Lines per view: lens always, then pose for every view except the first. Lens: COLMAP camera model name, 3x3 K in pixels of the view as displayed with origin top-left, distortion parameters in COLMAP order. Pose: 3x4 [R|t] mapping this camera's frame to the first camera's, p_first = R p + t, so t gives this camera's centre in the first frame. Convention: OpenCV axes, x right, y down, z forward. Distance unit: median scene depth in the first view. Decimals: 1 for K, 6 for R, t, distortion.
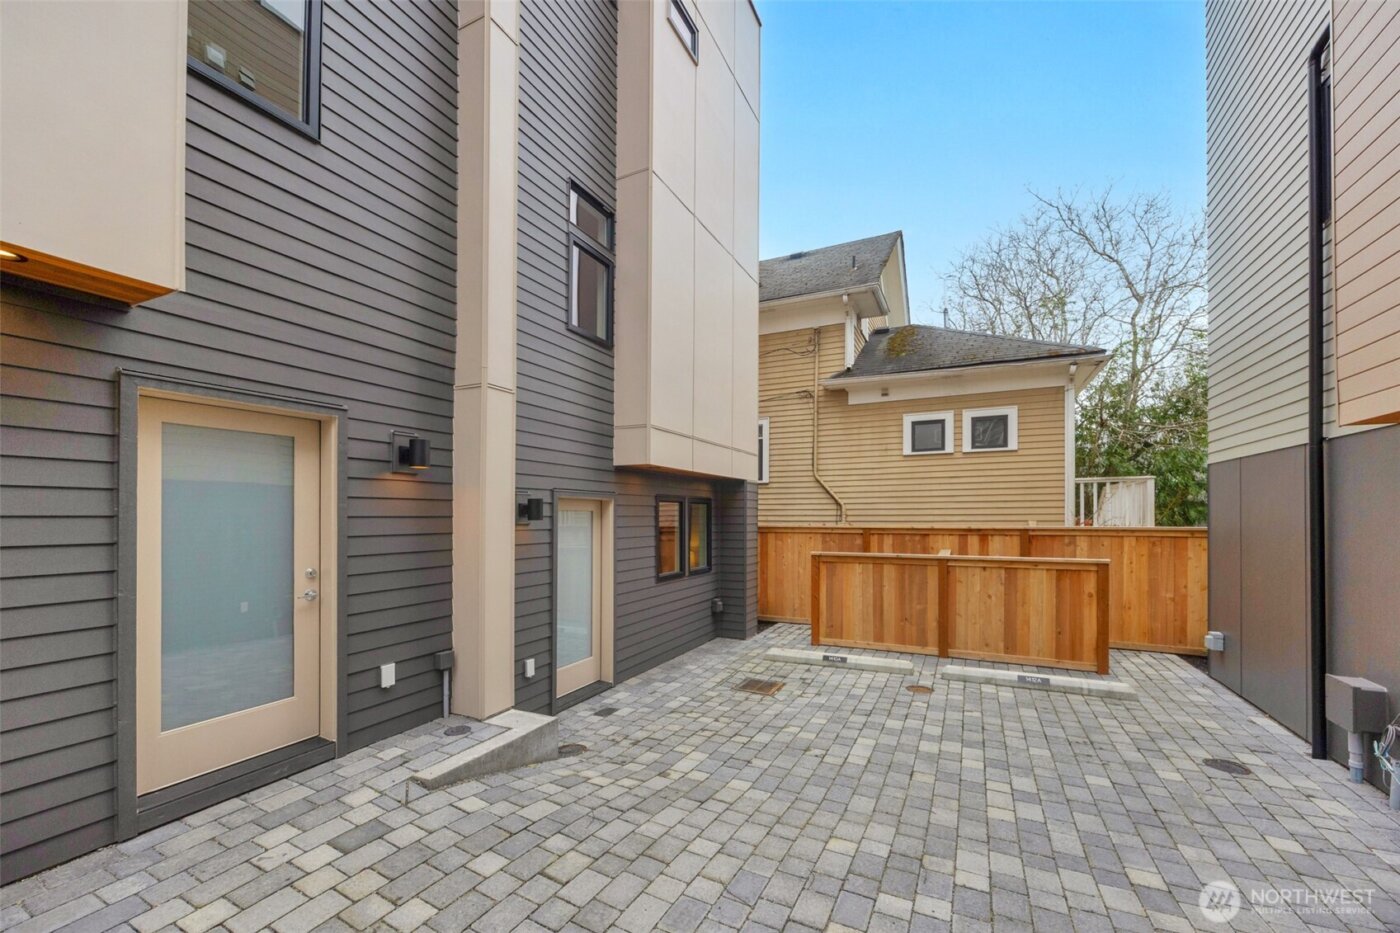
lens RADIAL K [[561.0, 0, 692.6], [0, 561.0, 511.4], [0, 0, 1]] dist [-0.006711, 0.000138]
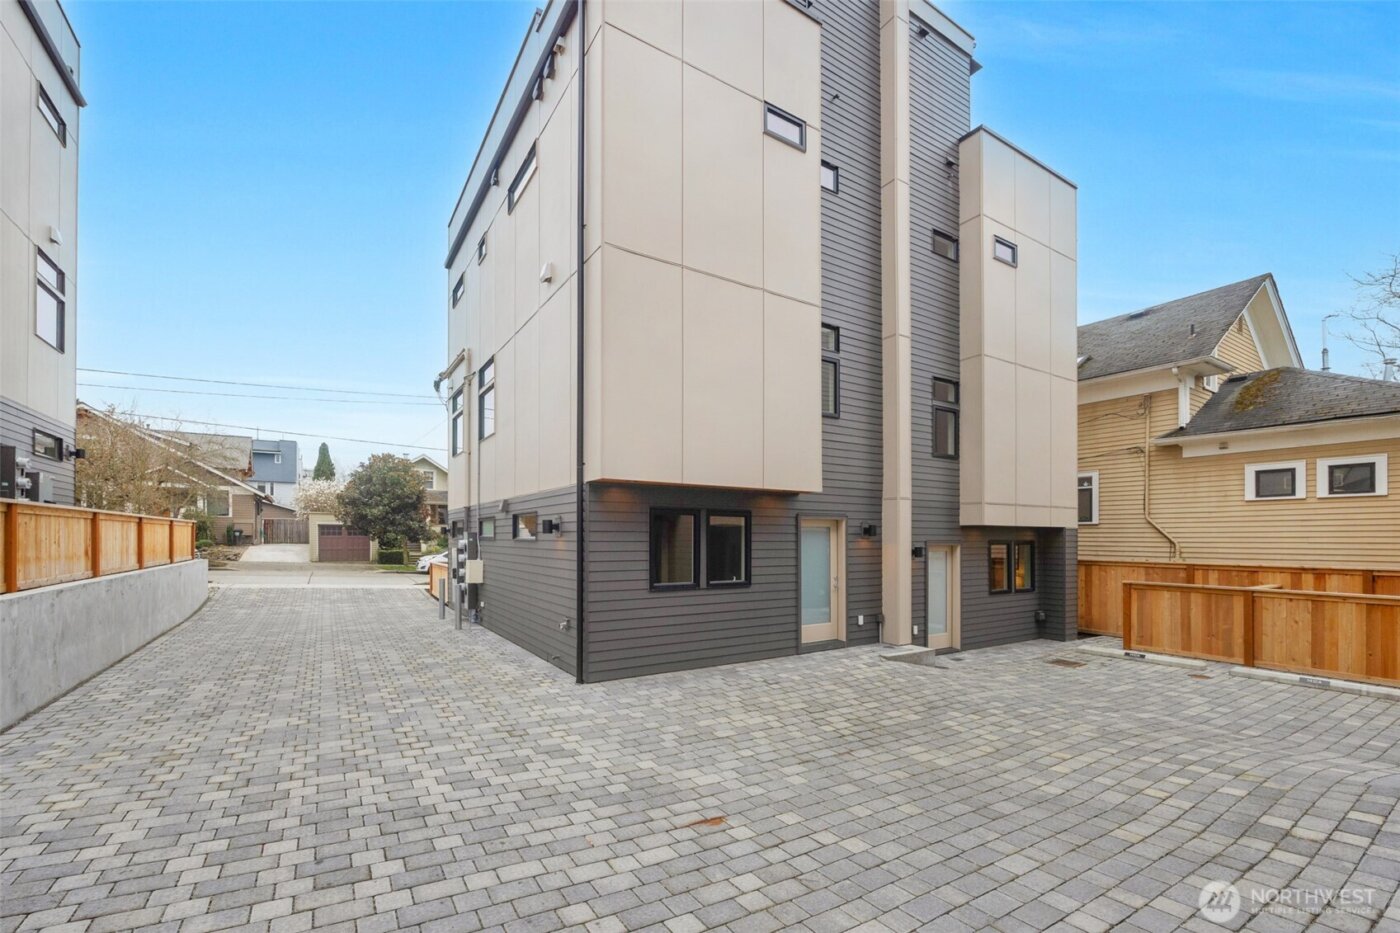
lens RADIAL K [[561.0, 0, 630.6], [0, 561.0, 528.4], [0, 0, 1]] dist [-0.006711, 0.000138]
pose [[0.801333, -0.007211, -0.598176, 0.075881], [0.003938, 0.999969, -0.006780, -0.060364], [0.598206, 0.003078, 0.801336, -0.952289]]
